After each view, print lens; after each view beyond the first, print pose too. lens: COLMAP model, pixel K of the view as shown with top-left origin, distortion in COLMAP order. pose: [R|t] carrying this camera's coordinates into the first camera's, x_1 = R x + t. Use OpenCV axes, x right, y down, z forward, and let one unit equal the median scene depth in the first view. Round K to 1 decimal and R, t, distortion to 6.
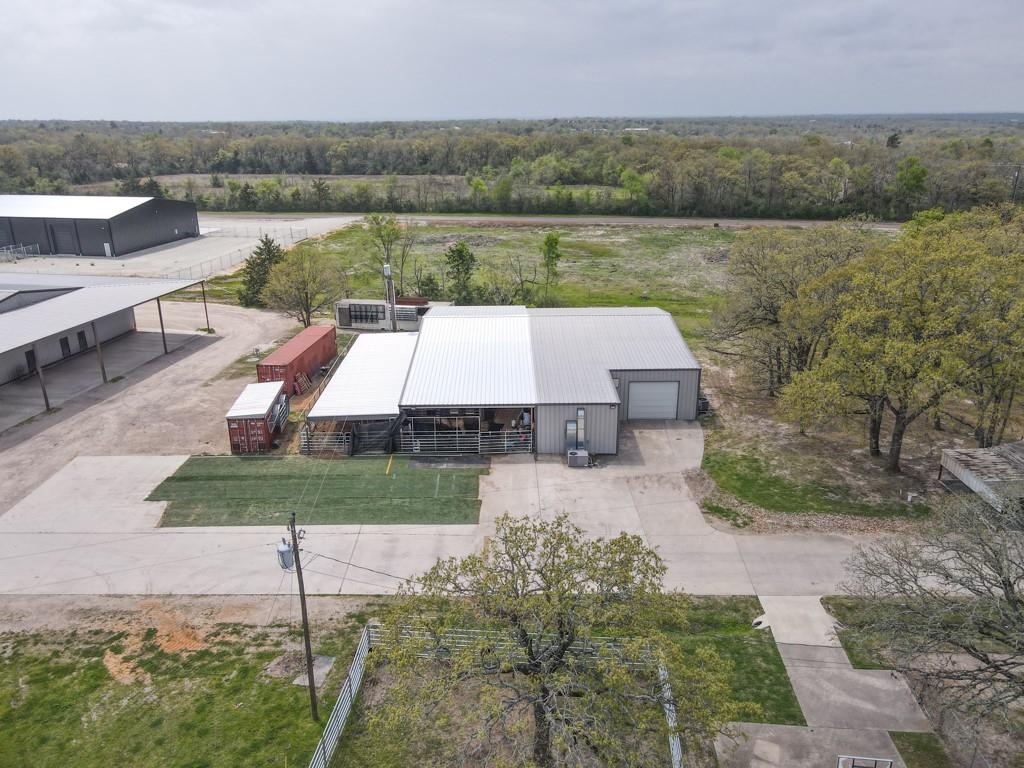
lens RADIAL K [[768.4, 0, 512.0], [0, 768.4, 384.0], [0, 0, 1]] dist [0.000232, -0.001757]
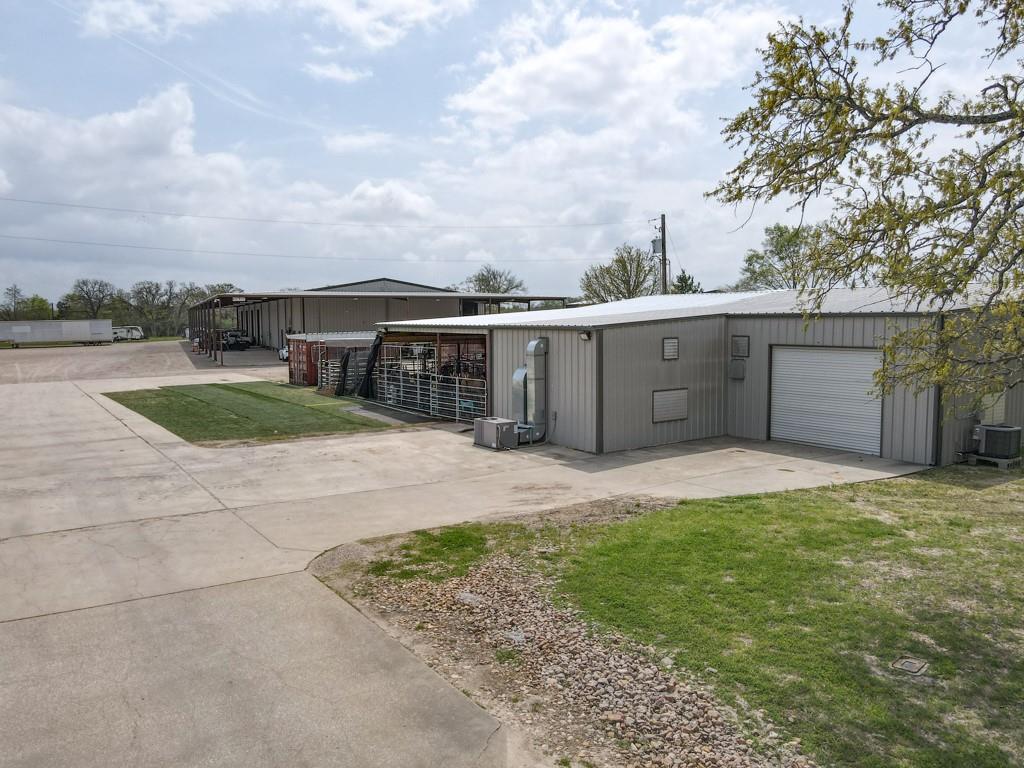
lens RADIAL K [[768.4, 0, 512.0], [0, 768.4, 384.0], [0, 0, 1]] dist [0.000232, -0.001757]
pose [[0.571495, 0.072456, -0.817401, 0.485505], [-0.271951, 0.956527, -0.105349, 0.117947], [0.774233, 0.282499, 0.566355, 0.746850]]
